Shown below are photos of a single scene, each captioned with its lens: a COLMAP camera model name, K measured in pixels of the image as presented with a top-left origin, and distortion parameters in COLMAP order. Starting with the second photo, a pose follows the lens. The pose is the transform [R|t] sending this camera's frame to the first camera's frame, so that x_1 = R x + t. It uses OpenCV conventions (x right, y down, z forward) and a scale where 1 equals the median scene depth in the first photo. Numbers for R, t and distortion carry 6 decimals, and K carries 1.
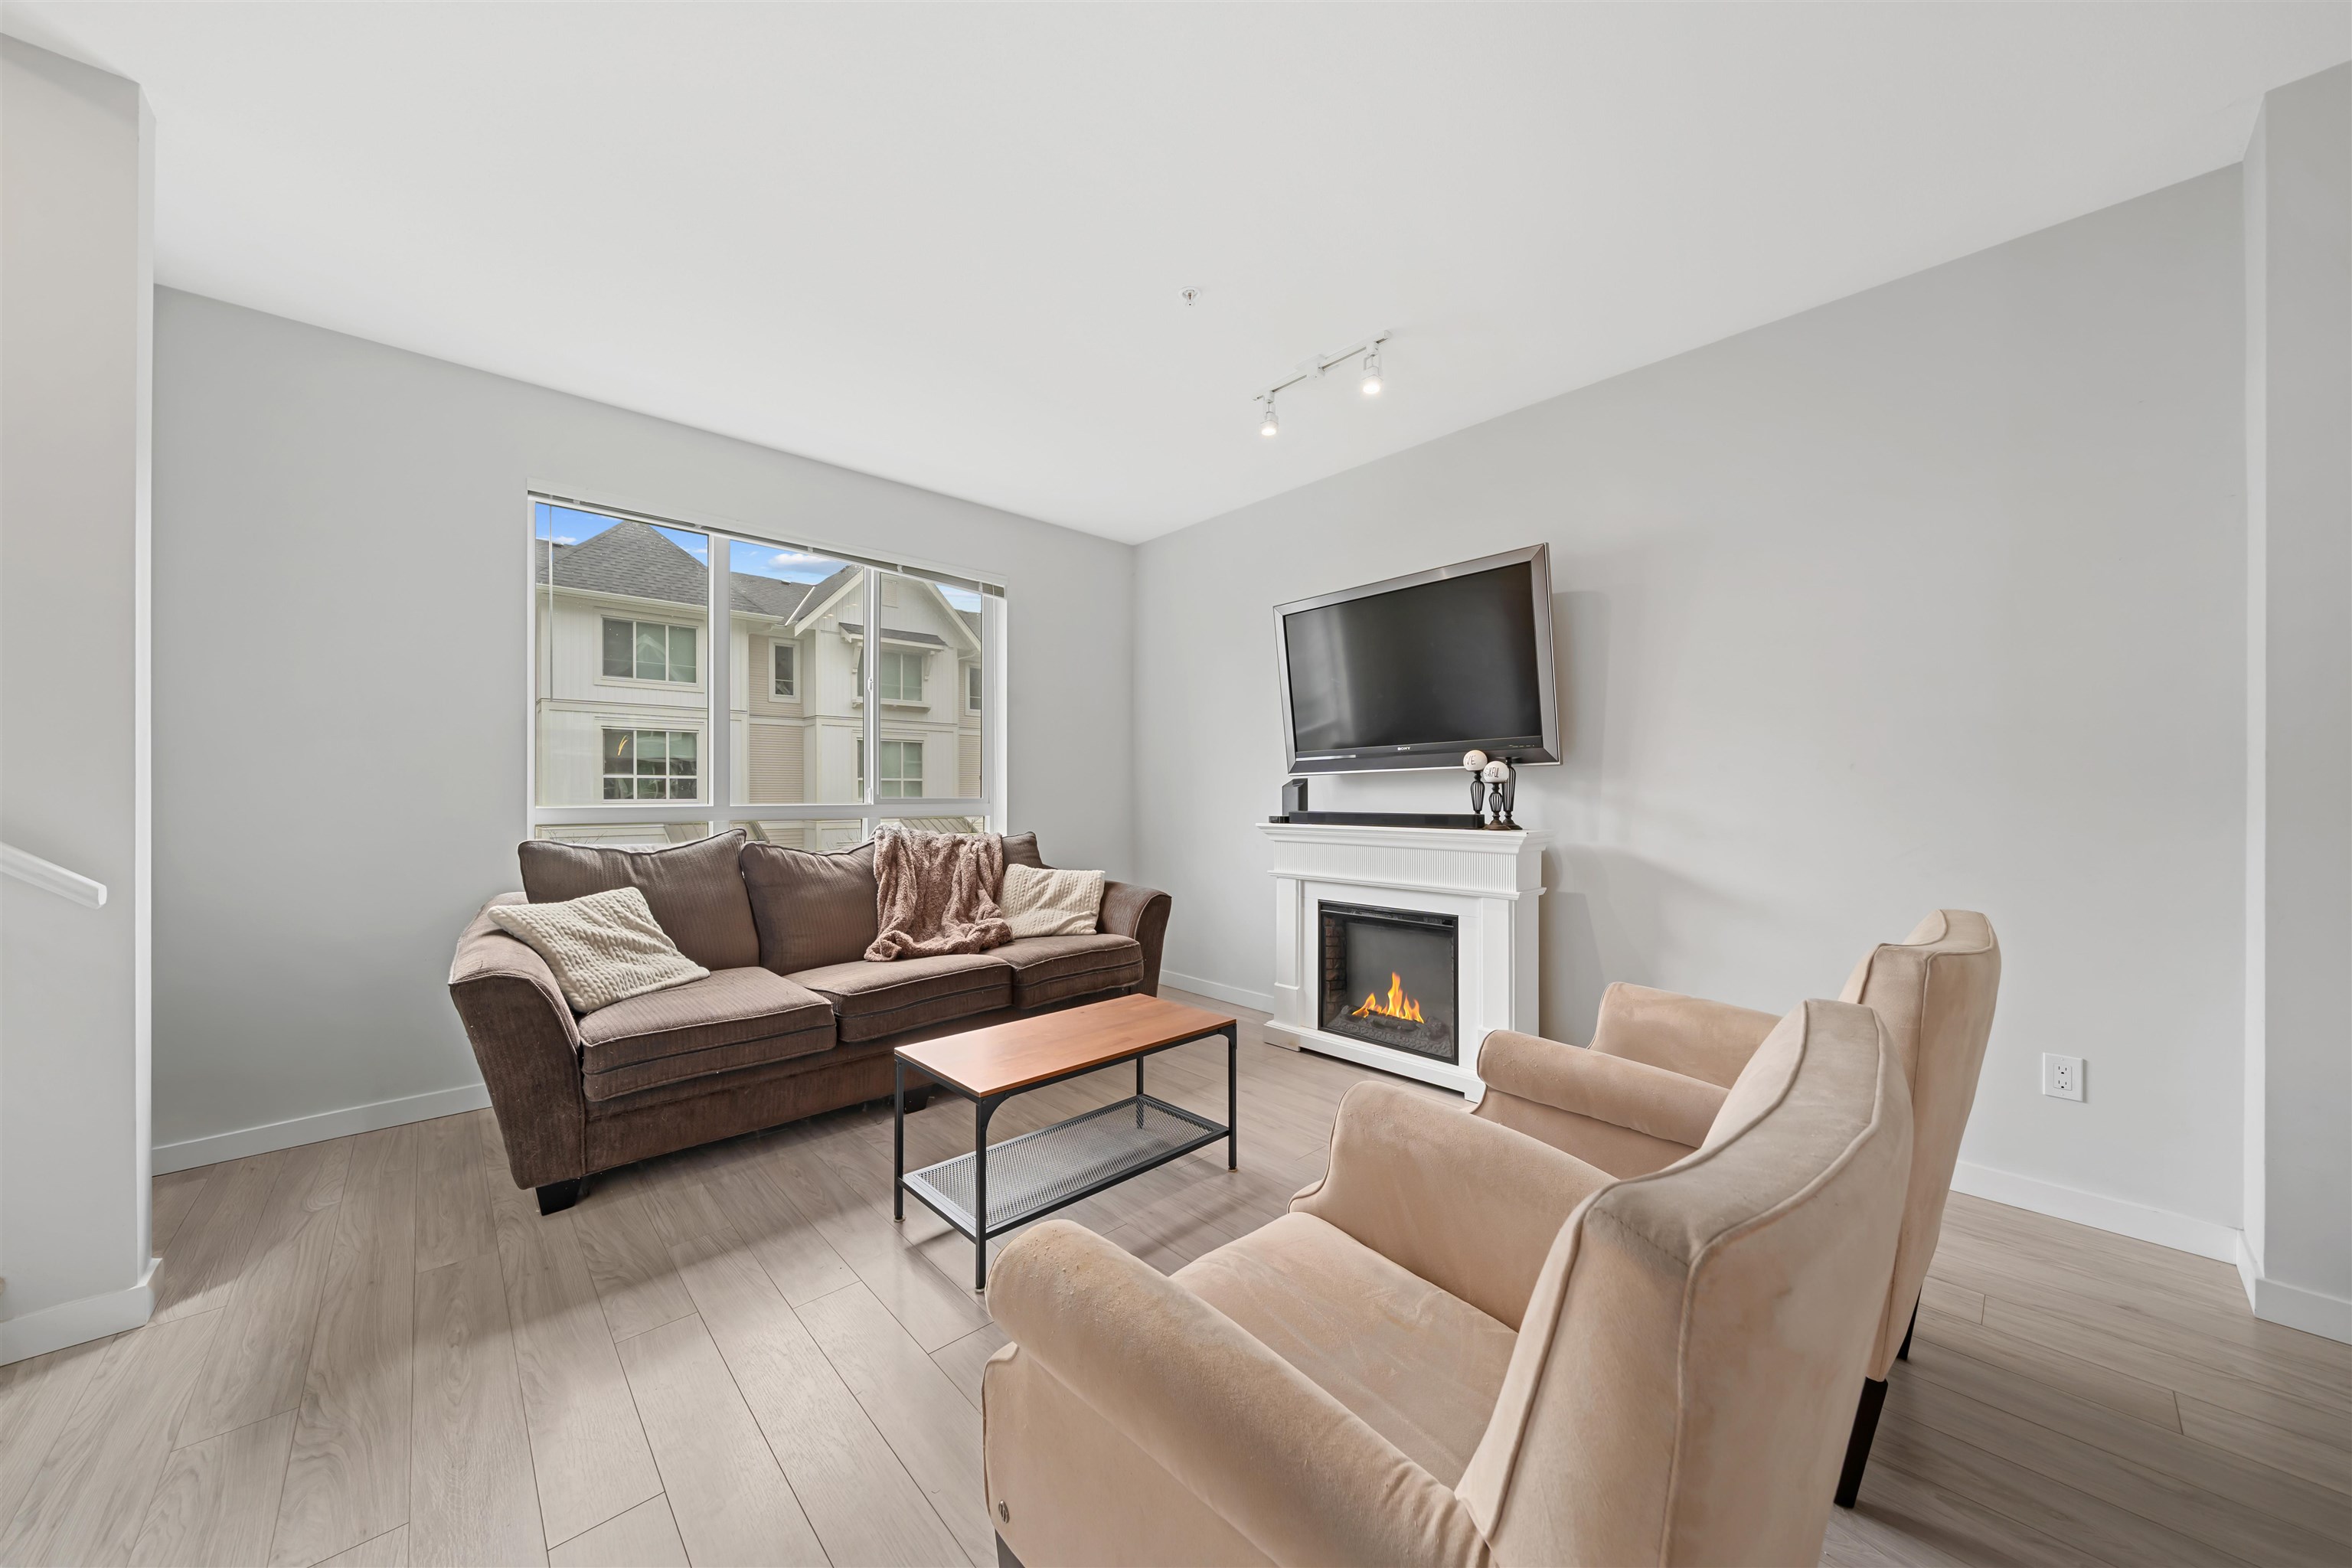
lens RADIAL K [[806.0, 0, 1156.9], [0, 806.0, 786.7], [0, 0, 1]] dist [-0.000849, -0.000026]
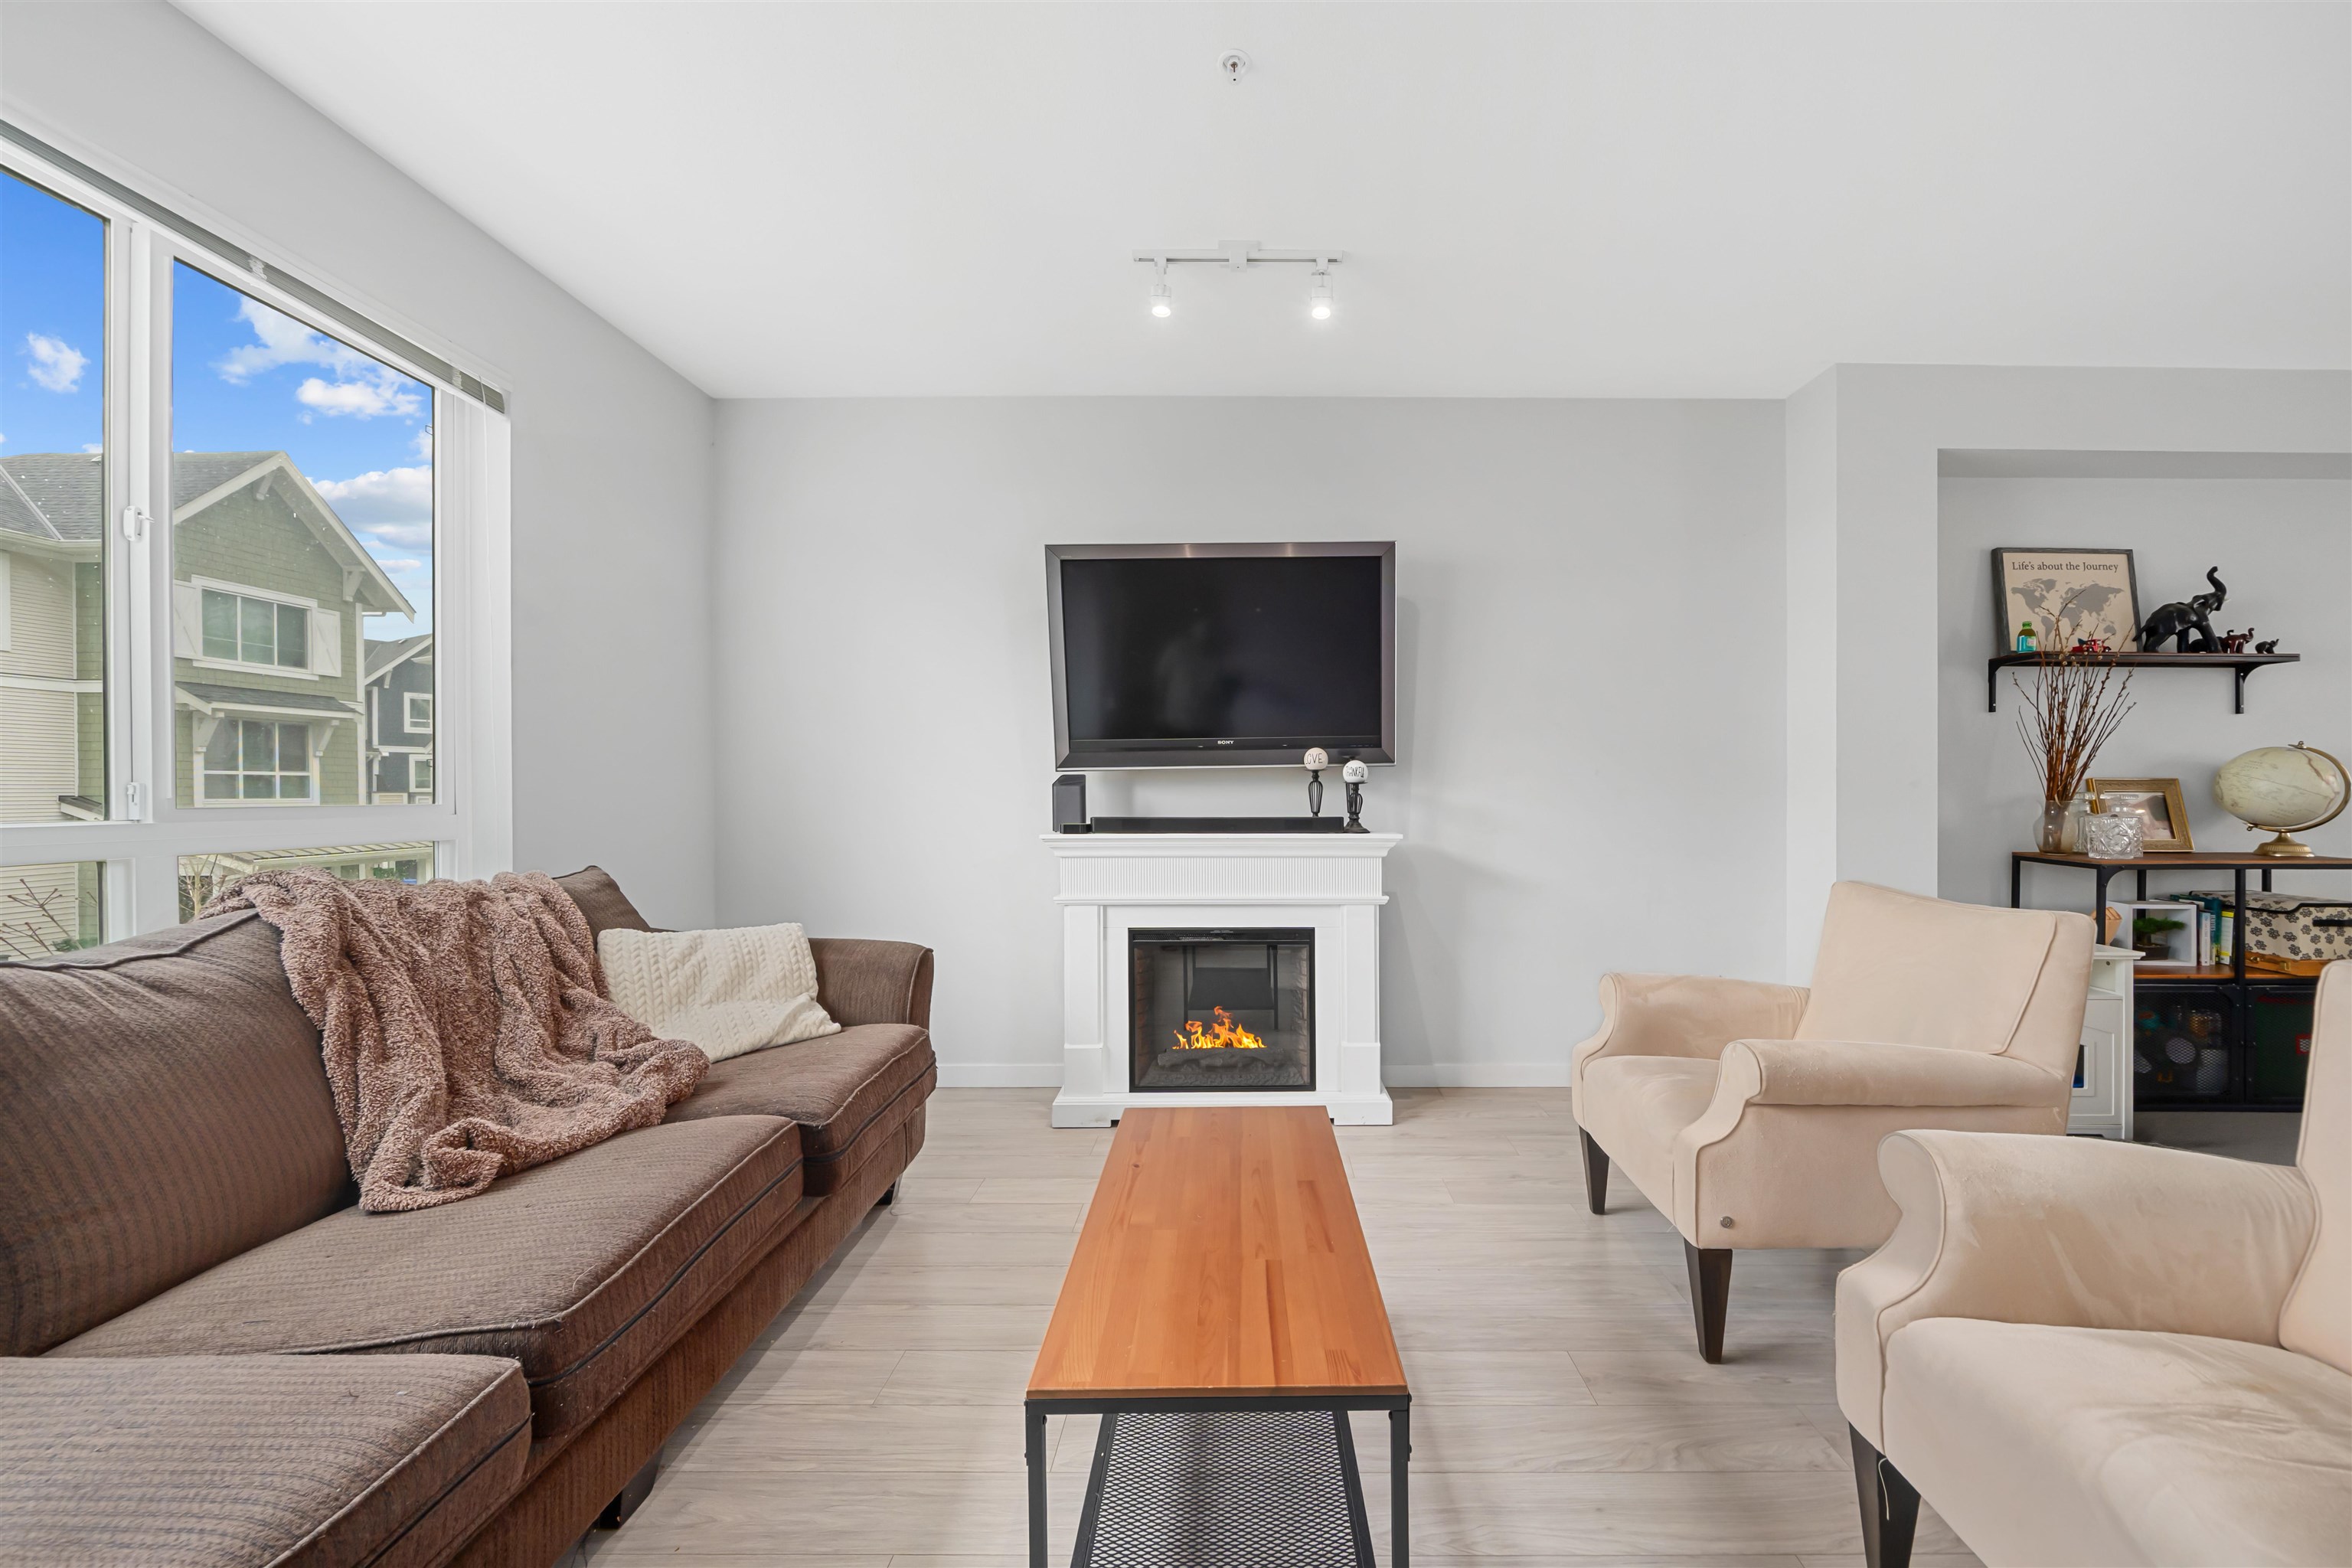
lens RADIAL K [[848.9, 0, 1180.8], [0, 848.9, 790.3], [0, 0, 1]] dist [0.001207, 0.000021]
pose [[0.675069, 0.001587, 0.737753, -0.383578], [-0.004973, 0.999985, 0.002399, 0.002379], [-0.737738, -0.005288, 0.675067, 0.402272]]
